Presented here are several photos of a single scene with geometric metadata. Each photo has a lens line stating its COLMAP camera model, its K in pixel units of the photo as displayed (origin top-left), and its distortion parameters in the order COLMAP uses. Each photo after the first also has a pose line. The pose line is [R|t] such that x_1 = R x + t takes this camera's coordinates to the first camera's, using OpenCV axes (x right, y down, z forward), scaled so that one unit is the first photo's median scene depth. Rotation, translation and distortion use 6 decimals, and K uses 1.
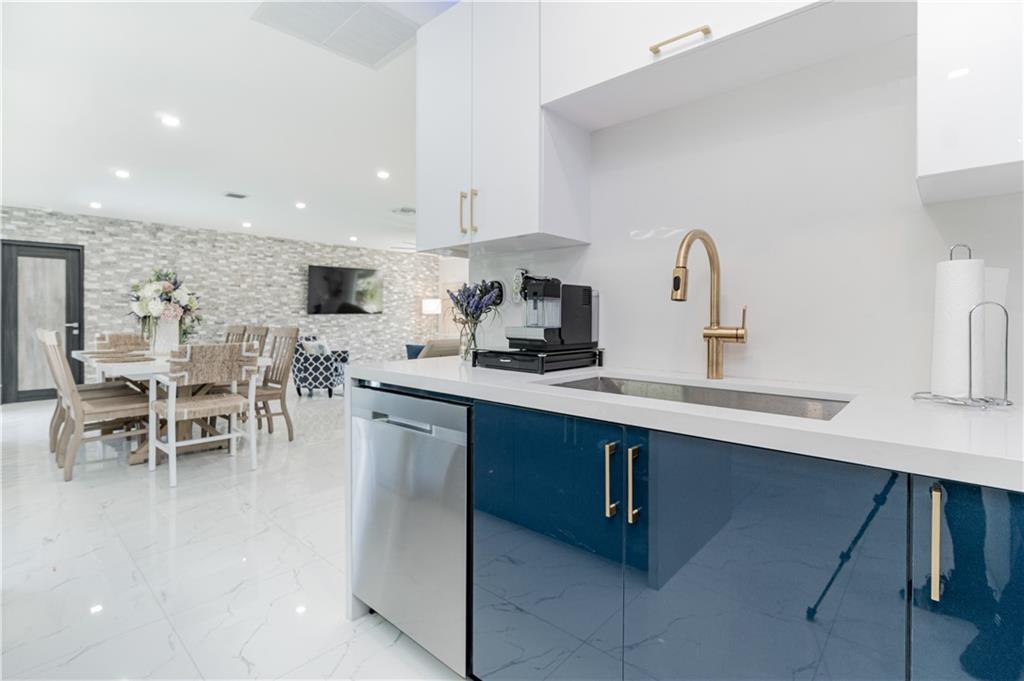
lens RADIAL K [[474.9, 0, 480.4], [0, 474.9, 320.9], [0, 0, 1]] dist [0.005470, 0.000585]
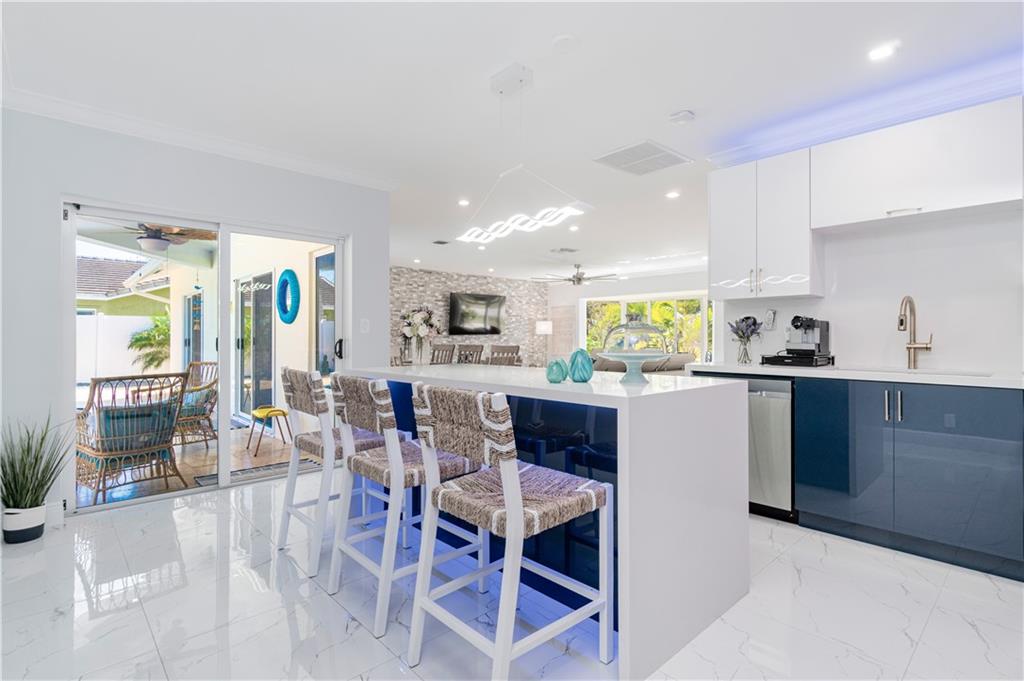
lens RADIAL K [[474.9, 0, 510.9], [0, 474.9, 339.5], [0, 0, 1]] dist [0.005470, 0.000585]
pose [[0.999045, -0.000911, -0.043688, -0.189283], [0.000825, 0.999998, -0.001982, 0.000091], [0.043689, 0.001944, 0.999043, -0.184827]]
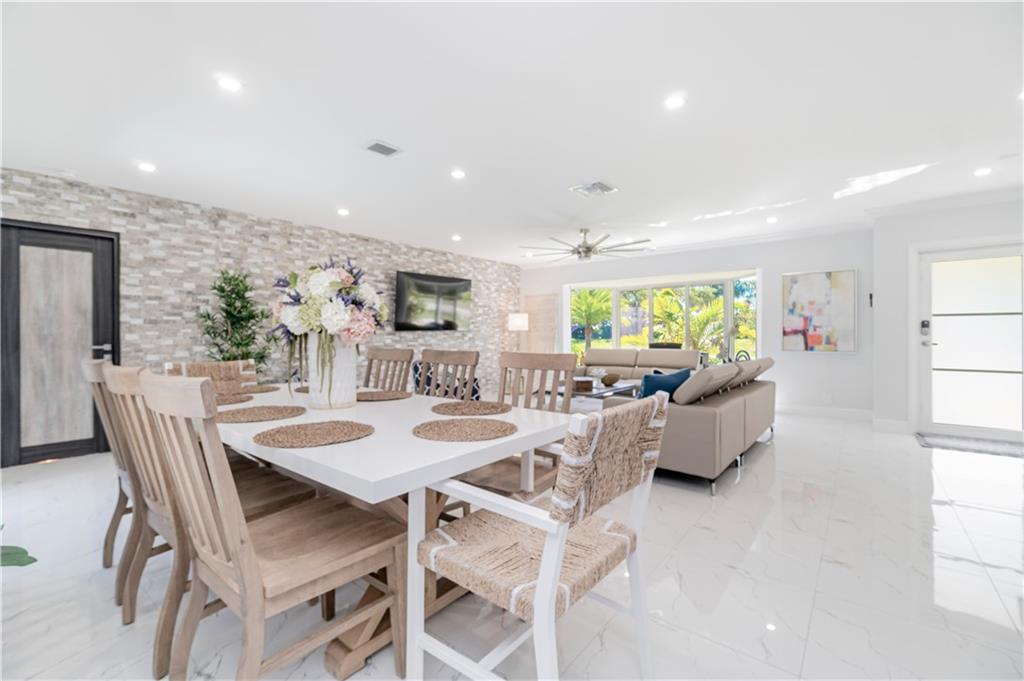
lens RADIAL K [[443.4, 0, 507.2], [0, 443.4, 337.1], [0, 0, 1]] dist [-0.003836, 0.000403]
pose [[0.996402, -0.004654, 0.084623, -0.277377], [0.004701, 0.999989, -0.000360, -0.003043], [-0.084620, 0.000757, 0.996413, 0.265841]]
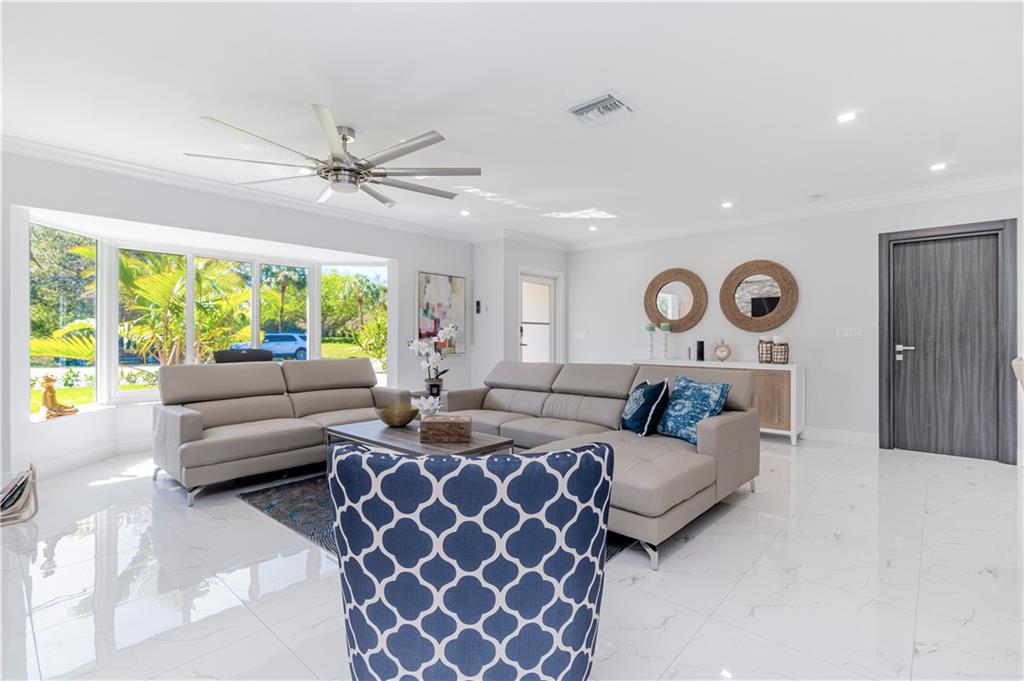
lens RADIAL K [[474.9, 0, 522.6], [0, 474.9, 340.2], [0, 0, 1]] dist [0.005470, 0.000585]
pose [[-0.034119, -0.002935, 0.999413, -0.524946], [0.003654, 0.999989, 0.003062, -0.001976], [-0.999411, 0.003756, -0.034108, 0.931035]]
